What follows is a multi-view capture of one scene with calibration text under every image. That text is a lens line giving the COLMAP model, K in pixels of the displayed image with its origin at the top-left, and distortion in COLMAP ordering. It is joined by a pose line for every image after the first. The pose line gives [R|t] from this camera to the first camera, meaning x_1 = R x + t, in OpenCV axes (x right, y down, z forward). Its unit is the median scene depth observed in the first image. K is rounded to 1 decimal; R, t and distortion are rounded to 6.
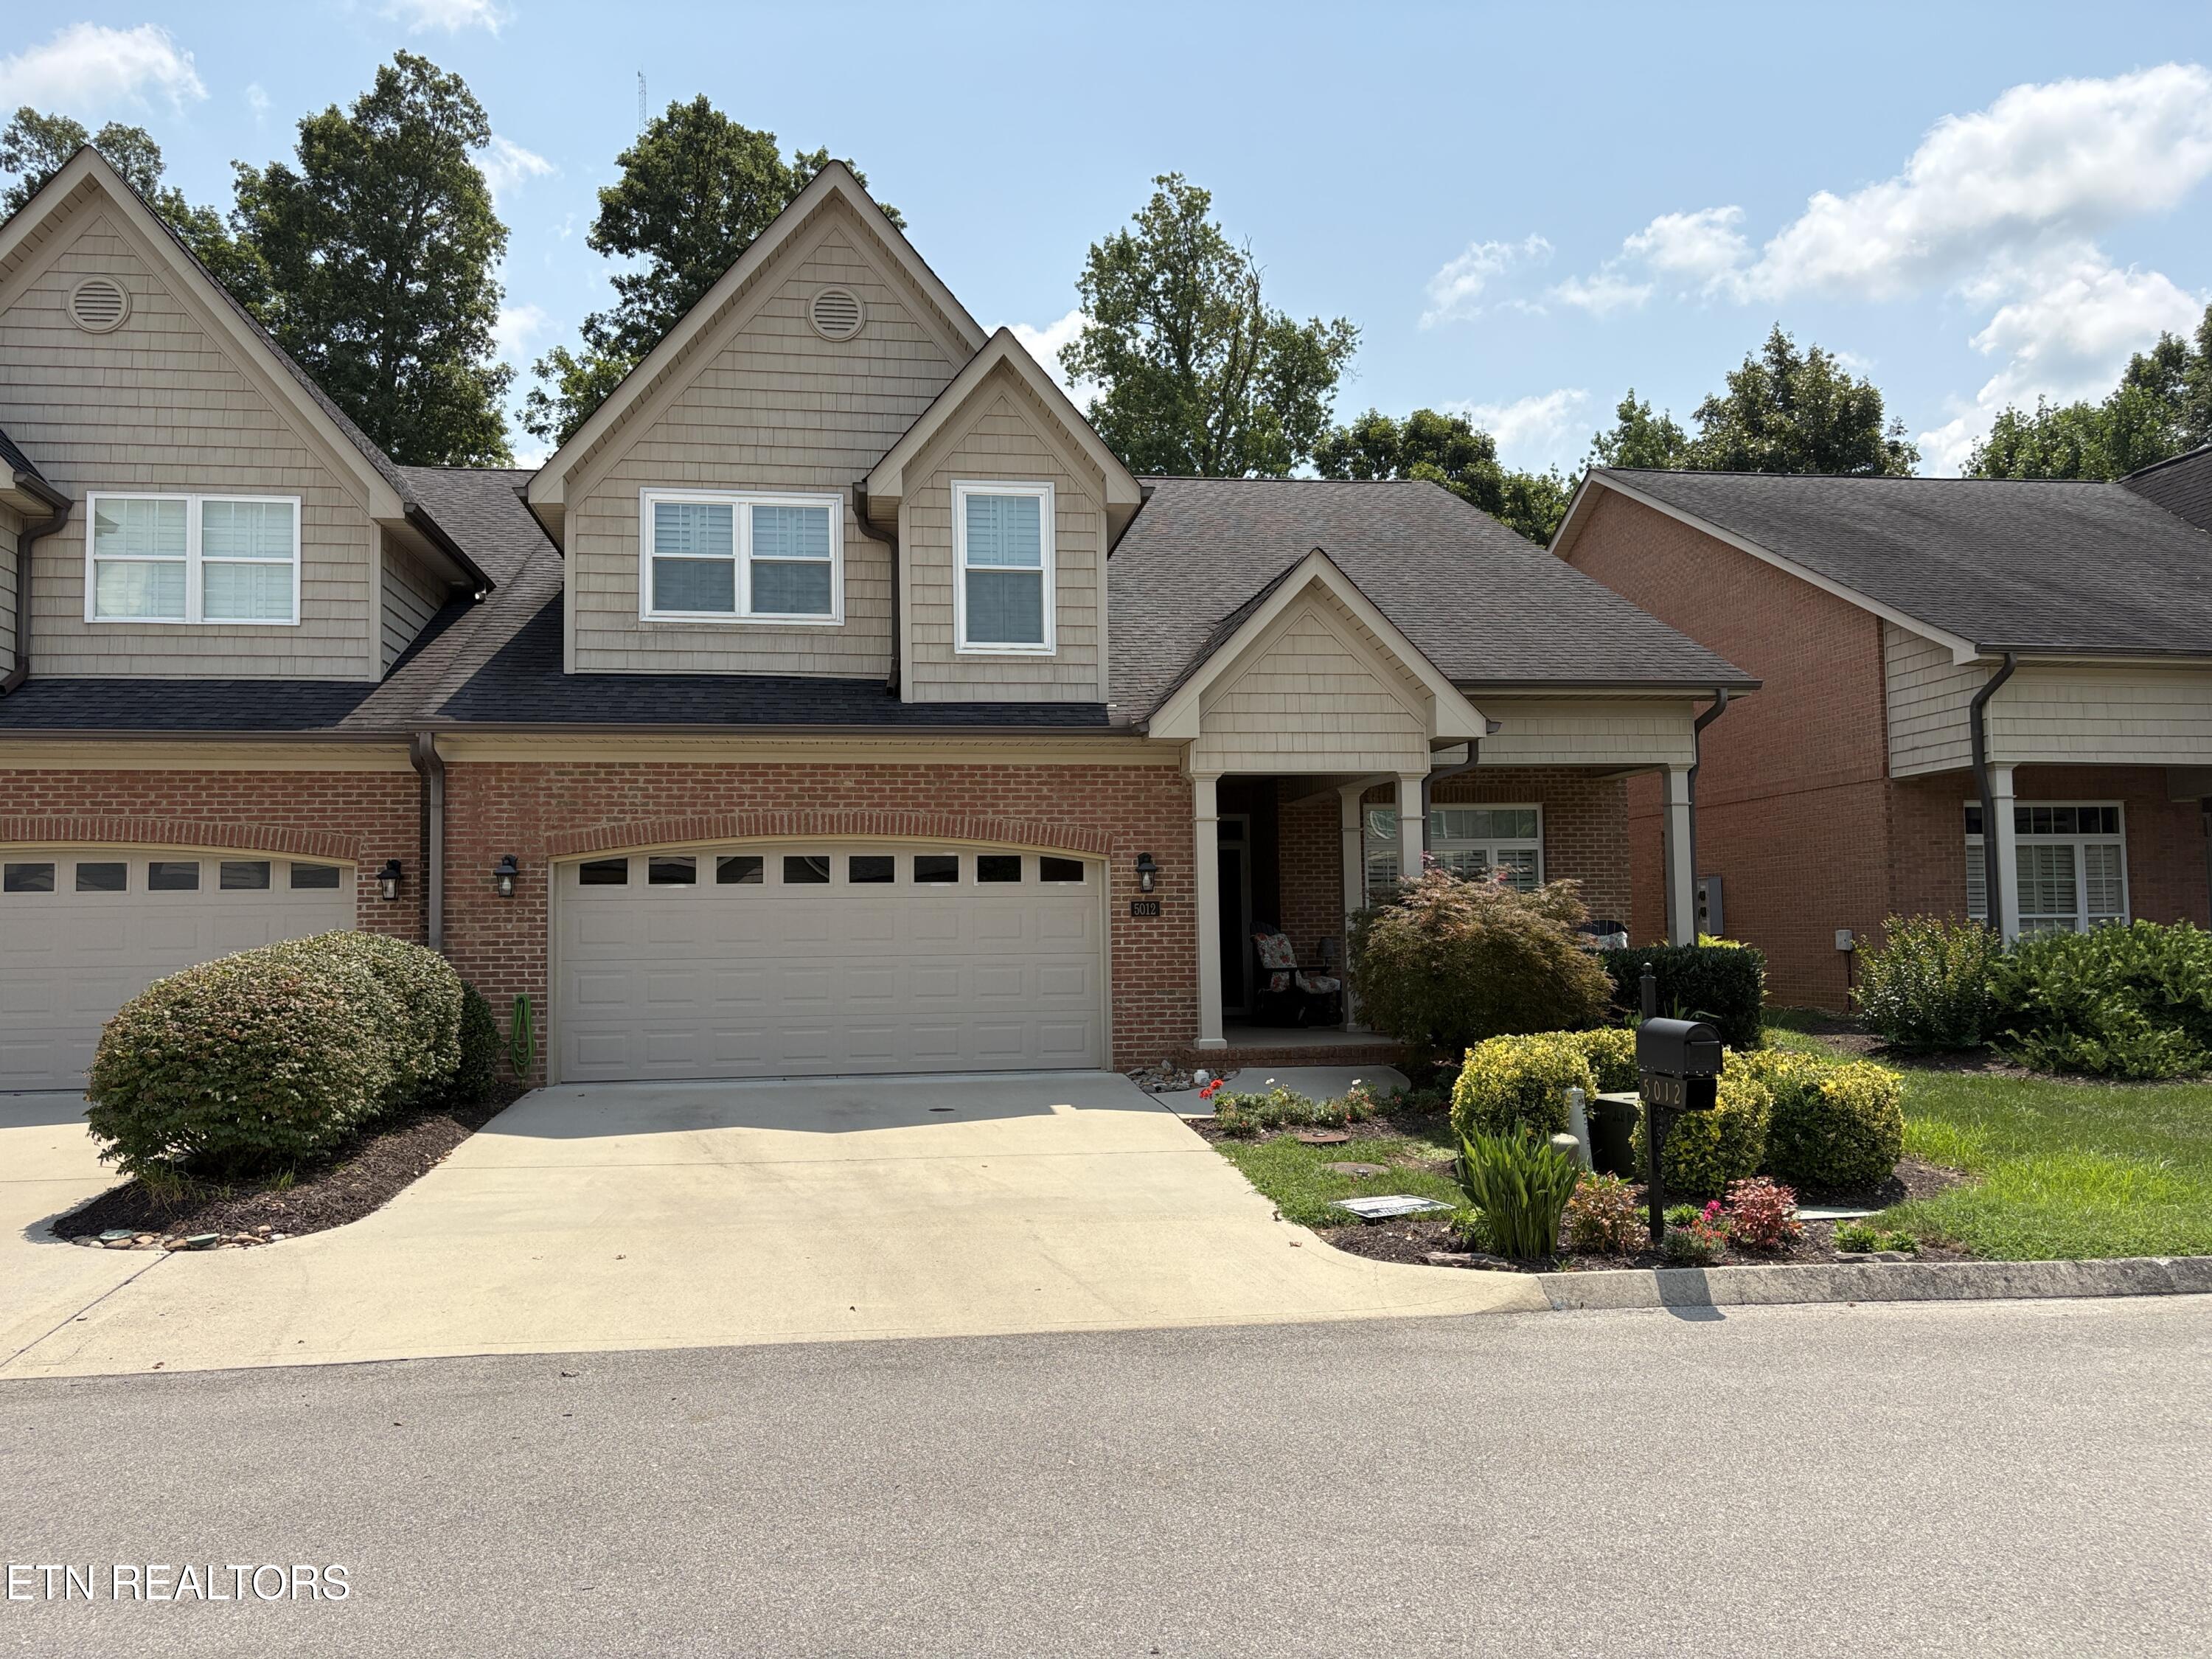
lens RADIAL K [[1649.1, 0, 1069.6], [0, 1649.1, 824.7], [0, 0, 1]] dist [0.035816, -0.034207]
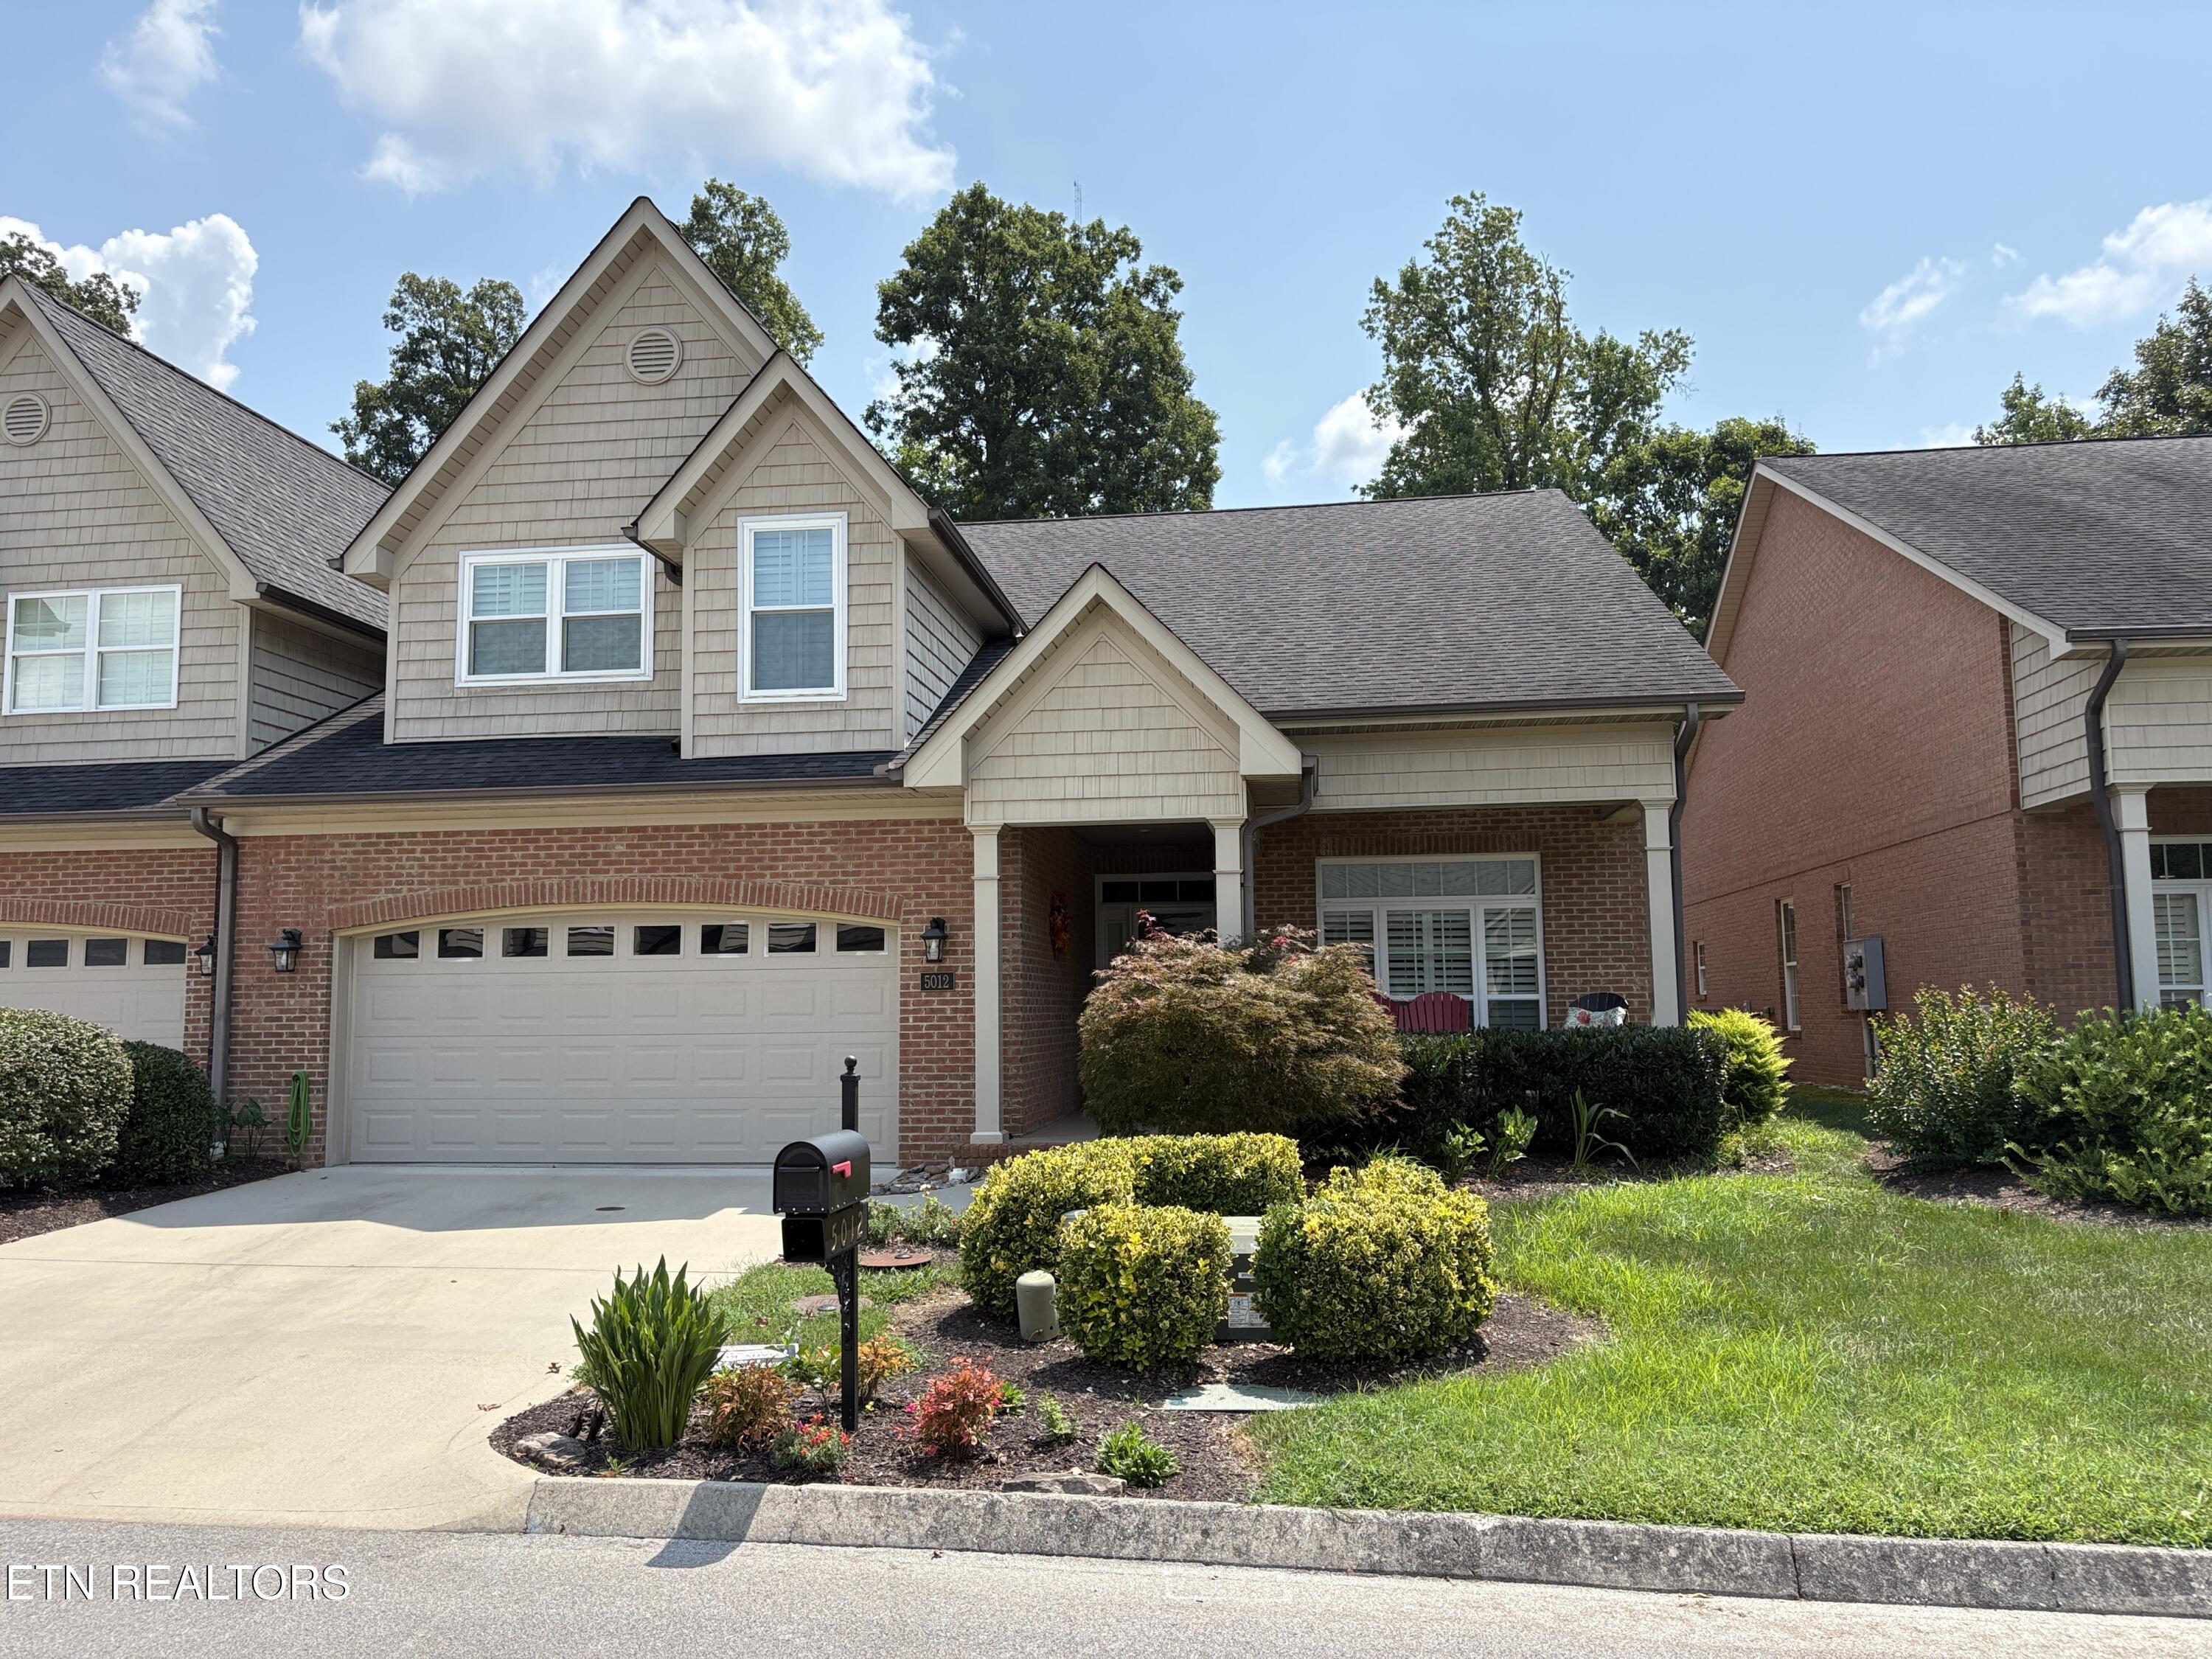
lens RADIAL K [[1649.1, 0, 1069.6], [0, 1649.1, 824.7], [0, 0, 1]] dist [0.035816, -0.034207]
pose [[0.962285, -0.028609, -0.270535, 0.354299], [0.017322, 0.998881, -0.044016, 0.007246], [0.271492, 0.037670, 0.961703, 0.164680]]
